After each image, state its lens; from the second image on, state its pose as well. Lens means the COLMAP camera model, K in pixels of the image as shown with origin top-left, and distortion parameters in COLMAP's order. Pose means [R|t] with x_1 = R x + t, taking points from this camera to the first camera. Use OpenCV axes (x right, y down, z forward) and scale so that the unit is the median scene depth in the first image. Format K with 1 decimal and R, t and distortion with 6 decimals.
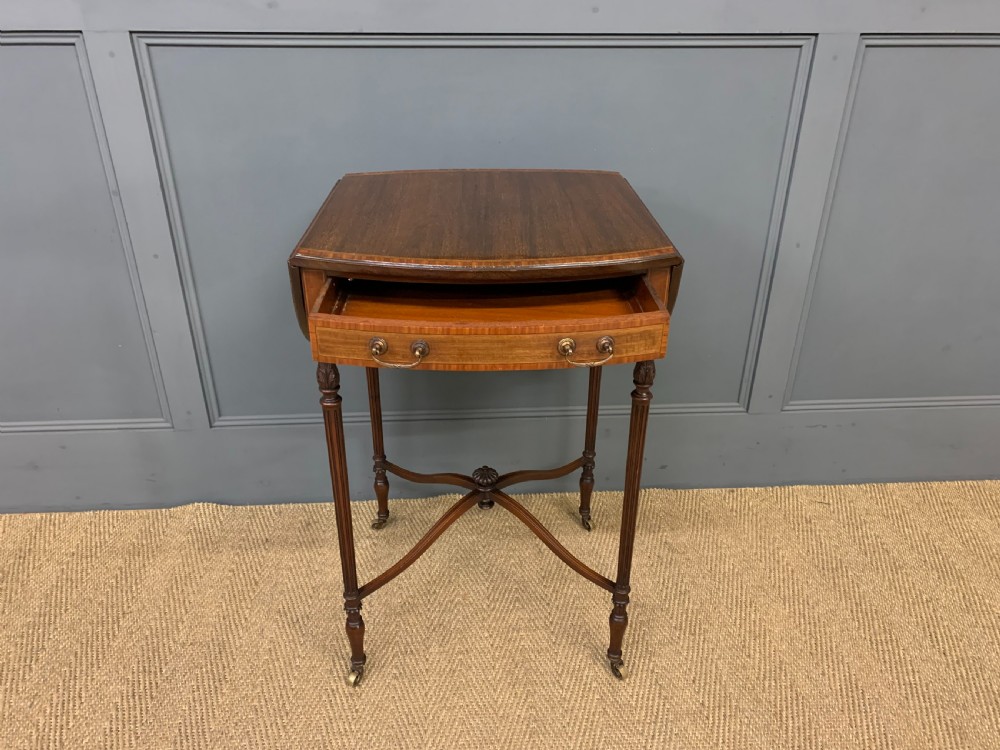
lens RADIAL K [[766.6, 0, 505.4], [0, 766.6, 384.6], [0, 0, 1]] dist [0.012834, -0.000510]
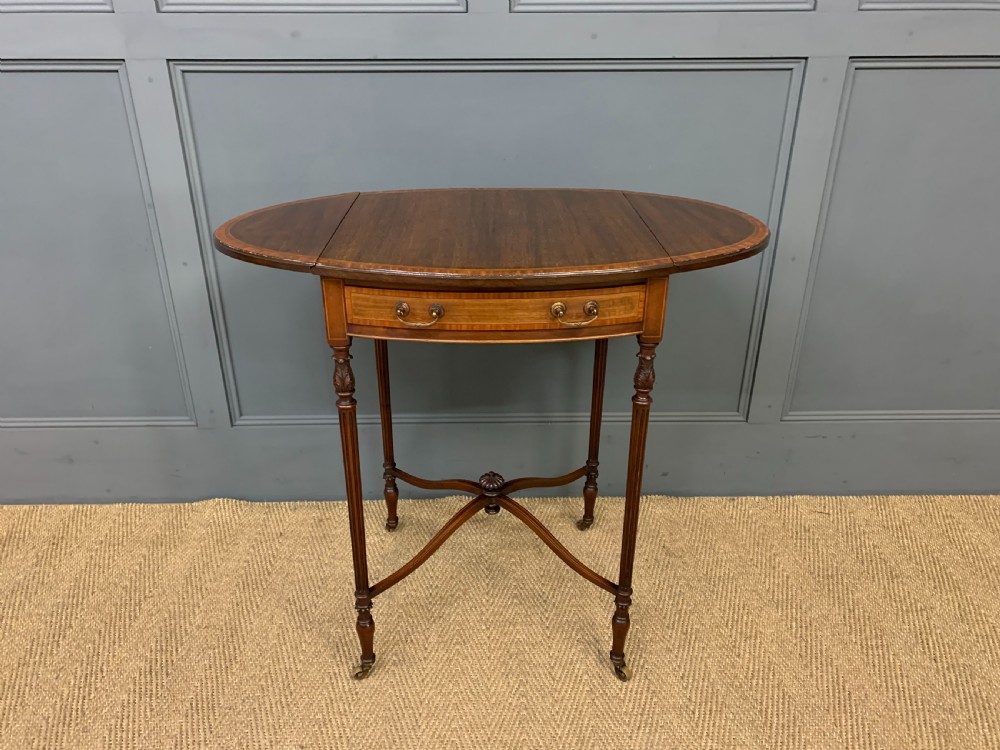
lens RADIAL K [[766.6, 0, 497.1], [0, 766.6, 379.3], [0, 0, 1]] dist [0.012834, -0.000510]
pose [[0.998580, 0.014848, -0.051153, 0.040999], [-0.016694, 0.999217, -0.035860, 0.026358], [0.050581, 0.036663, 0.998047, -0.049836]]
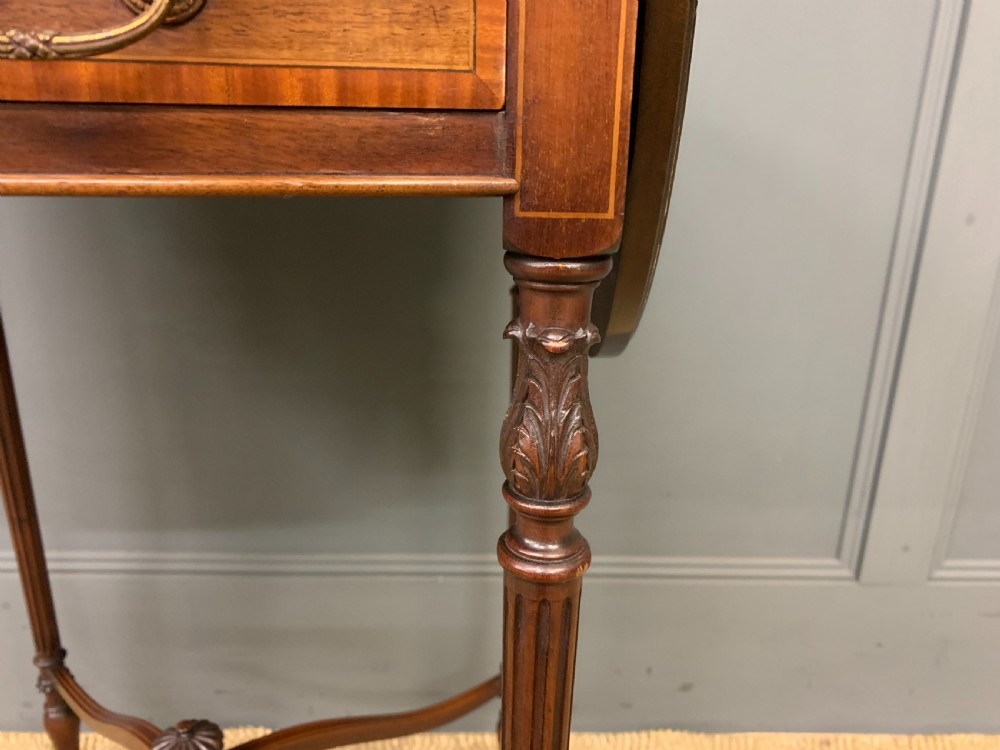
lens RADIAL K [[766.6, 0, 507.3], [0, 766.6, 378.0], [0, 0, 1]] dist [0.012834, -0.000510]
pose [[0.998678, 0.025833, -0.044436, 0.135125], [-0.033208, 0.984152, -0.174190, 0.002891], [0.039232, 0.175436, 0.983709, 0.590030]]
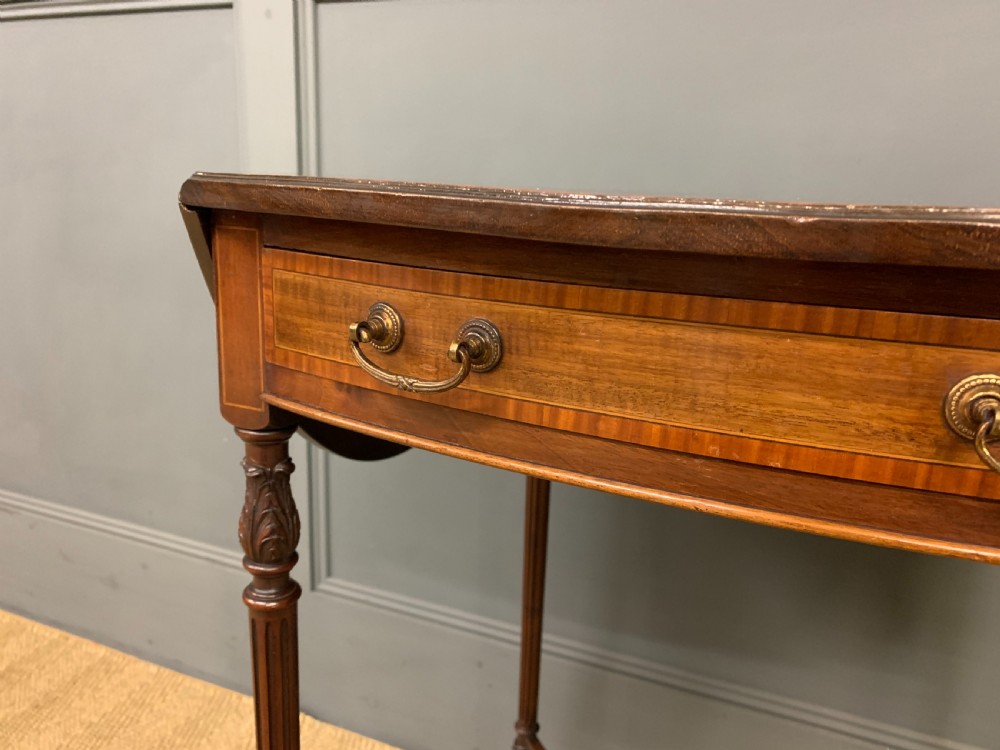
lens RADIAL K [[766.6, 0, 504.2], [0, 766.6, 377.4], [0, 0, 1]] dist [0.012834, -0.000510]
pose [[0.896163, 0.133765, -0.423082, 0.021860], [-0.245275, 0.943903, -0.221104, -0.020133], [0.369773, 0.301917, 0.878700, 0.506758]]
